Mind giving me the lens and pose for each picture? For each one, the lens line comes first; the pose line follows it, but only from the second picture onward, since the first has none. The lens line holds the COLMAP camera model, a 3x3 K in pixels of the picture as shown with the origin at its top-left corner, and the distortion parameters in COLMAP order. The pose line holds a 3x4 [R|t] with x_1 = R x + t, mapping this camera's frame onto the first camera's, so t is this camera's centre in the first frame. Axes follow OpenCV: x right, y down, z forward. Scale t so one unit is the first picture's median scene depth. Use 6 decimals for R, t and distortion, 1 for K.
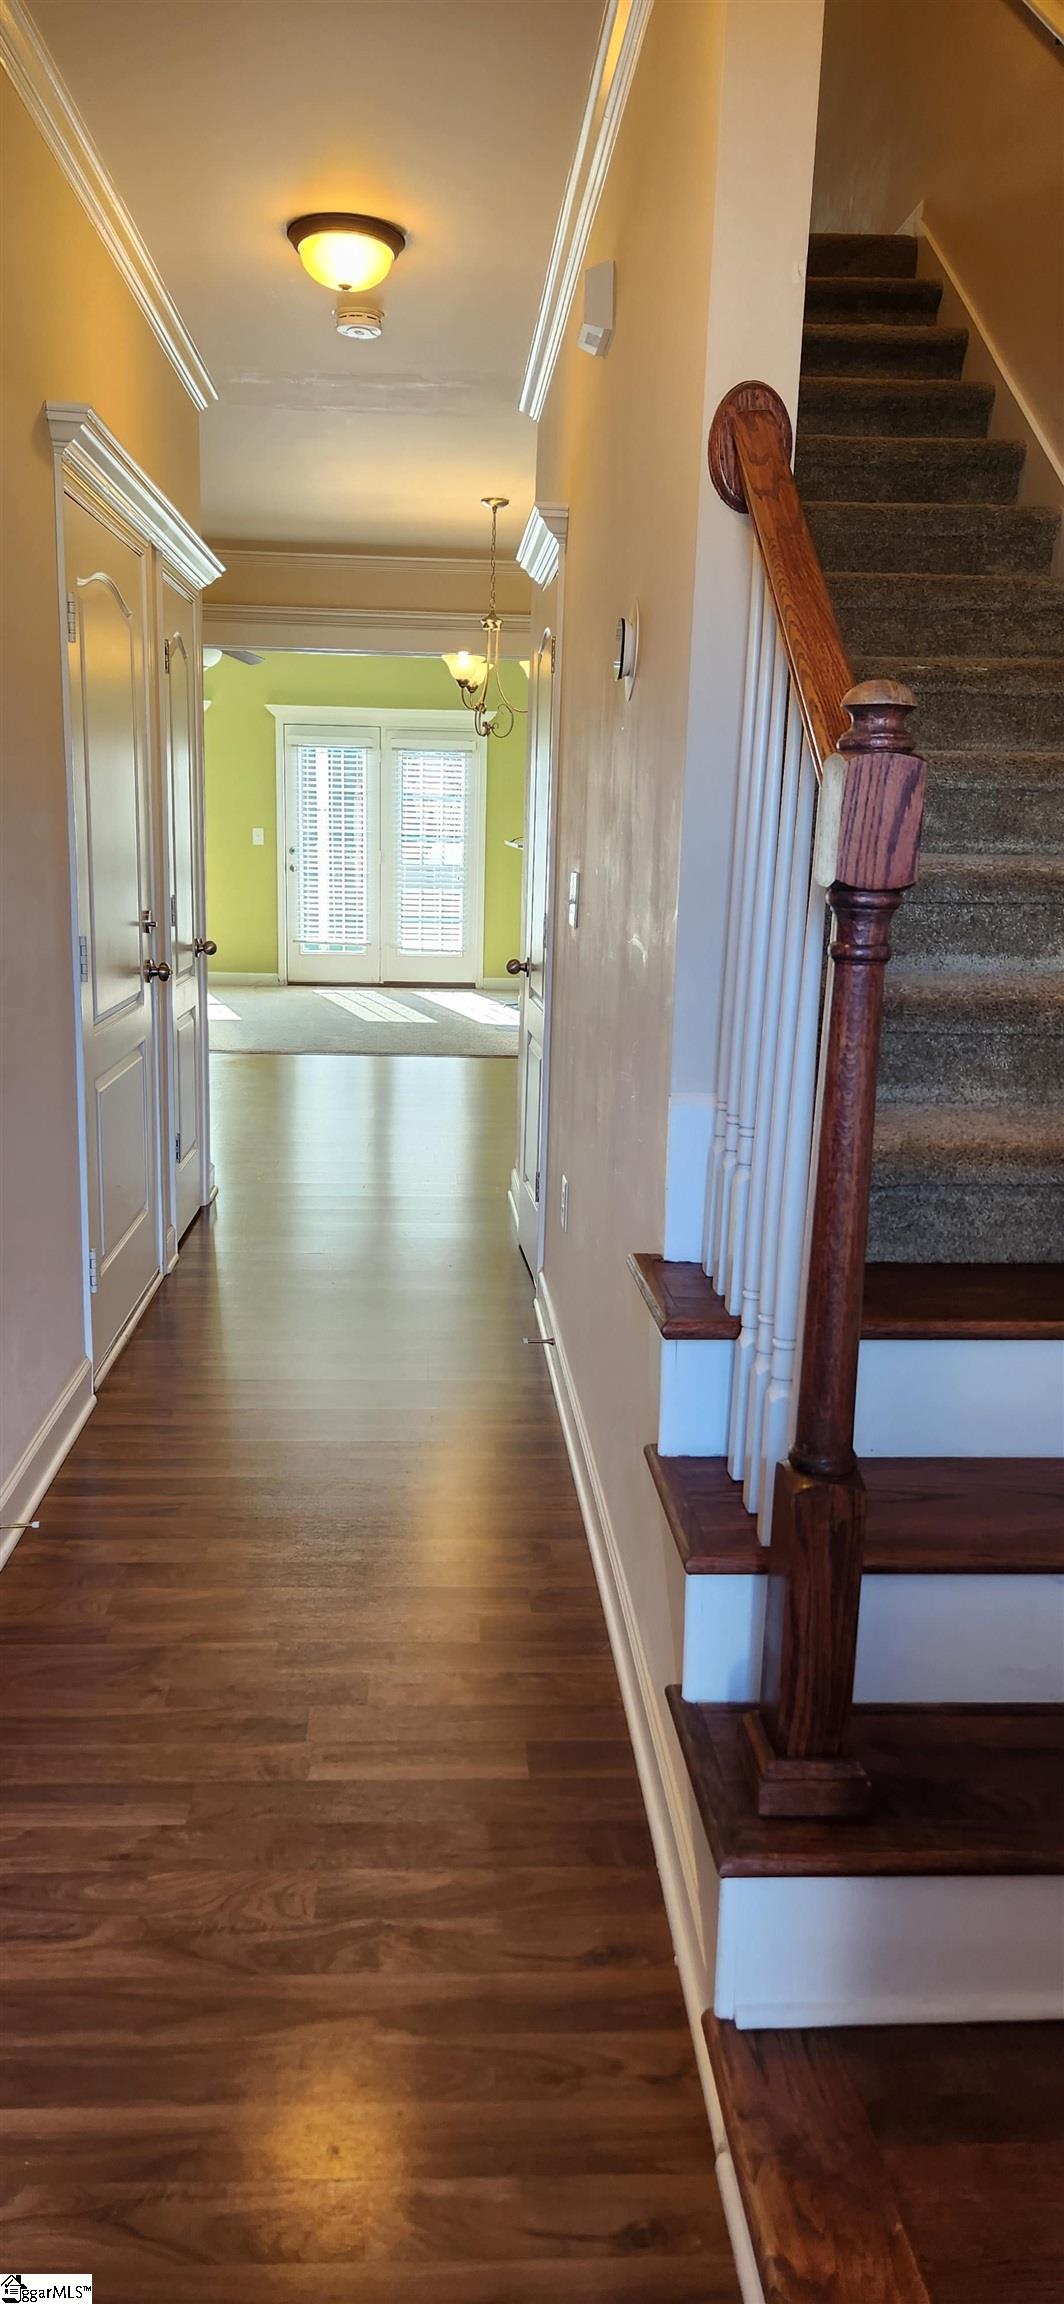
lens RADIAL K [[1470.0, 0, 523.8], [0, 1470.0, 1108.3], [0, 0, 1]] dist [0.028520, -0.002372]
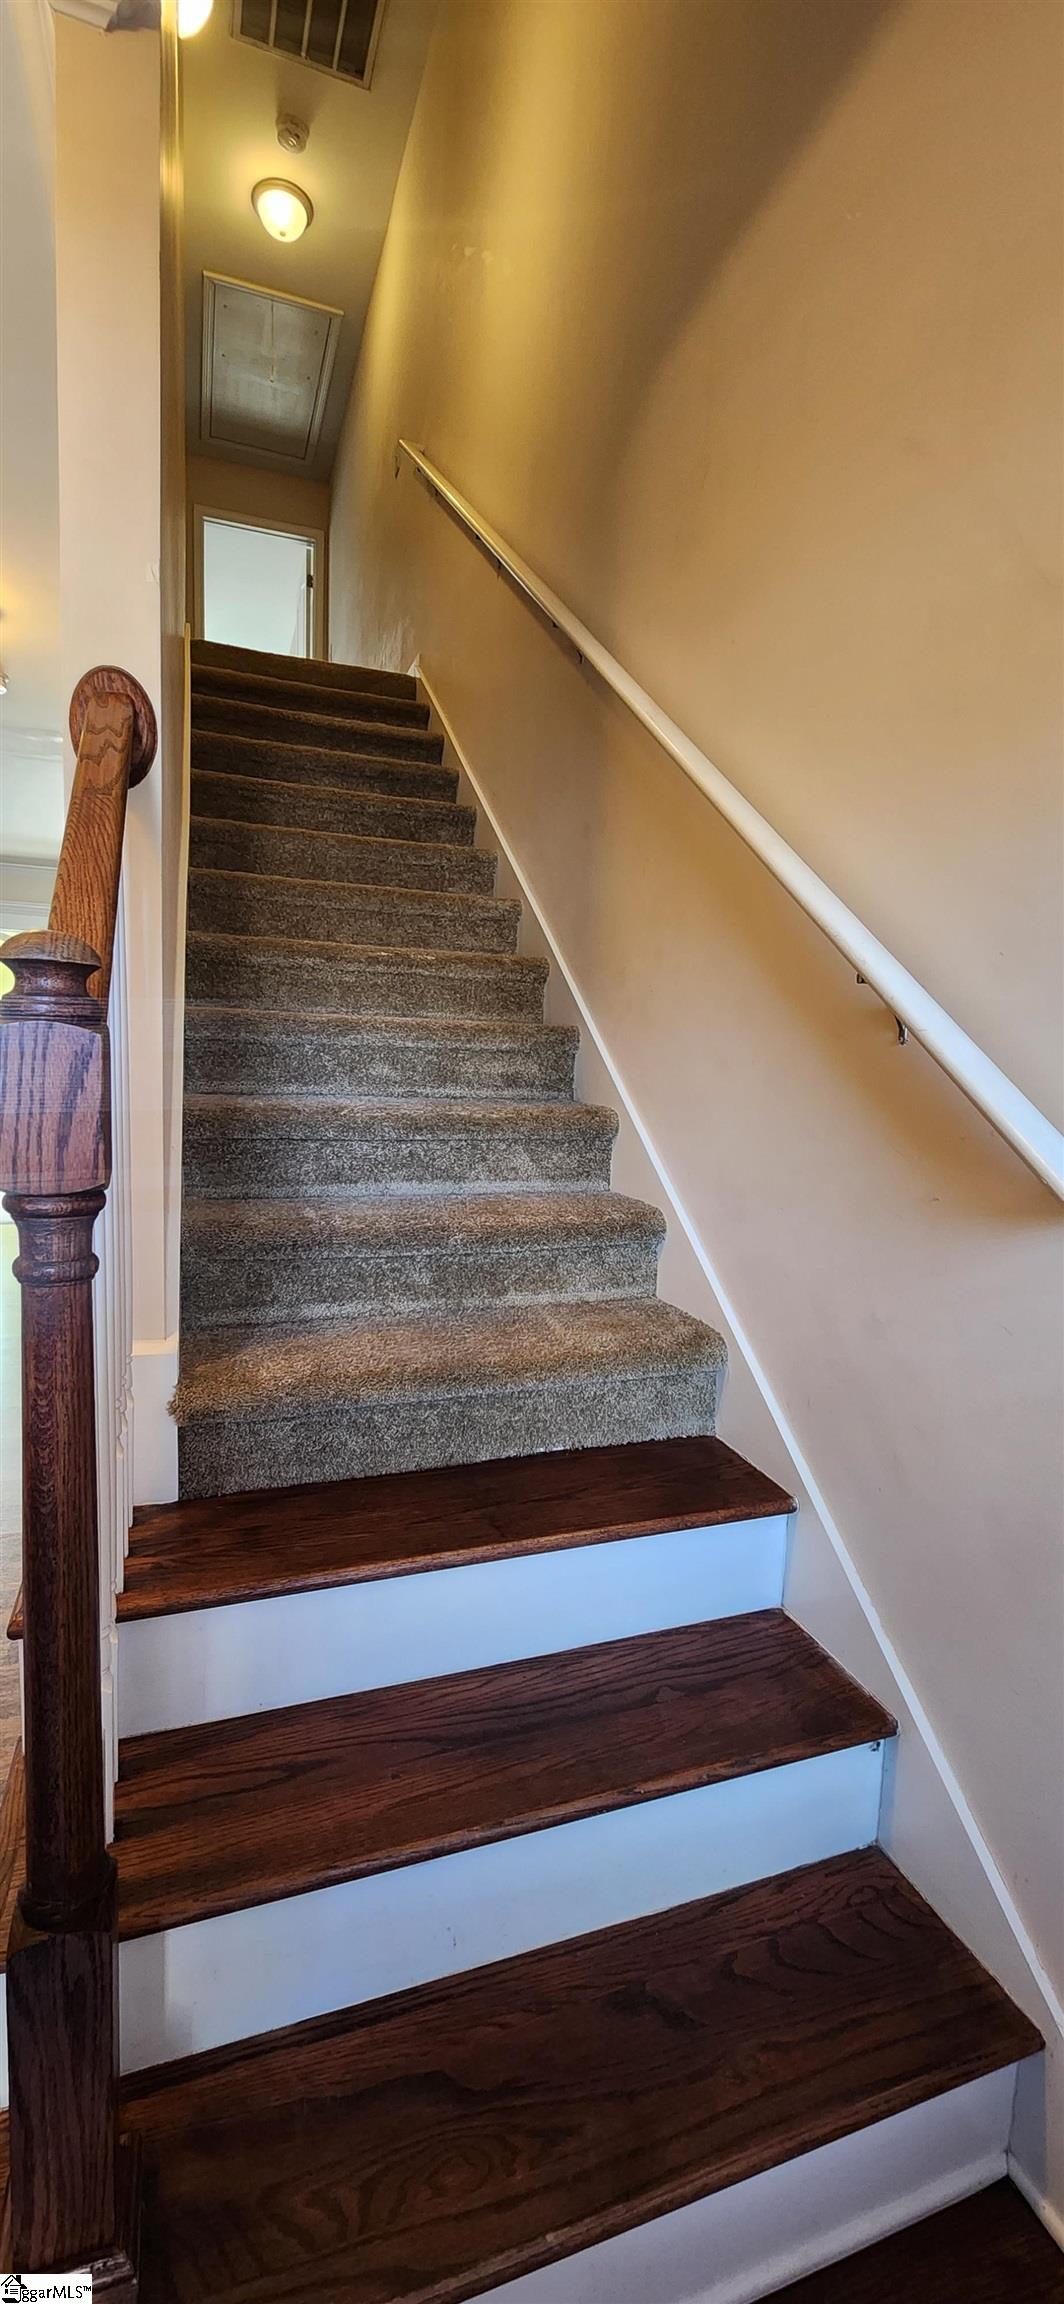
lens RADIAL K [[916.9, 0, 532.0], [0, 916.9, 1152.0], [0, 0, 1]] dist [-0.000484, -0.000032]
pose [[0.956217, -0.017184, 0.292155, 0.194342], [0.042602, 0.995814, -0.080863, -0.068821], [-0.289543, 0.089769, 0.952946, 0.265169]]
